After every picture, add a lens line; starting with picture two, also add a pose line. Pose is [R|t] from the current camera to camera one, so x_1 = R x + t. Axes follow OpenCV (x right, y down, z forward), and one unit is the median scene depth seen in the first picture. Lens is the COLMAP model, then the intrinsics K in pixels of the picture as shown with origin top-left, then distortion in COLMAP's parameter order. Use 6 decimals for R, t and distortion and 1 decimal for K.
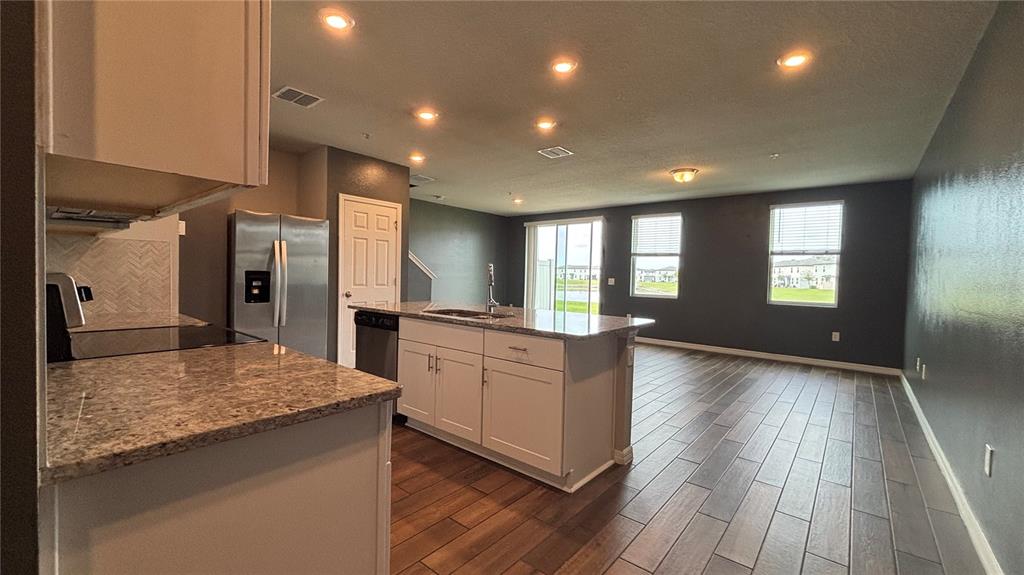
lens RADIAL K [[412.4, 0, 514.1], [0, 412.4, 287.5], [0, 0, 1]] dist [0.001274, -0.000066]
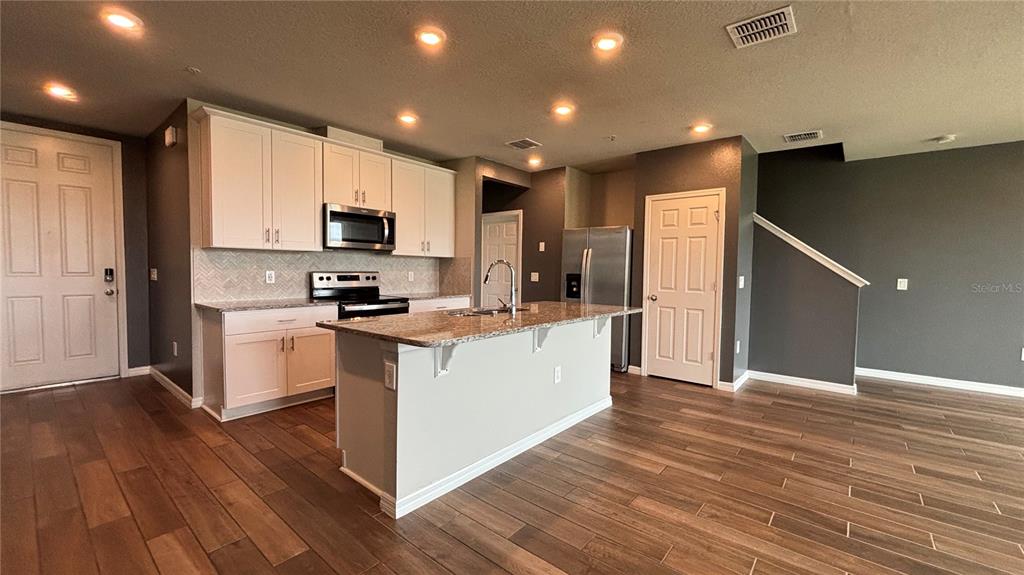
lens RADIAL K [[412.4, 0, 513.5], [0, 412.4, 287.8], [0, 0, 1]] dist [0.001274, -0.000066]
pose [[-0.008279, 0.013844, -0.999870, 0.583405], [-0.046817, 0.998802, 0.014217, -0.004772], [0.998869, 0.046929, -0.007621, 0.696023]]
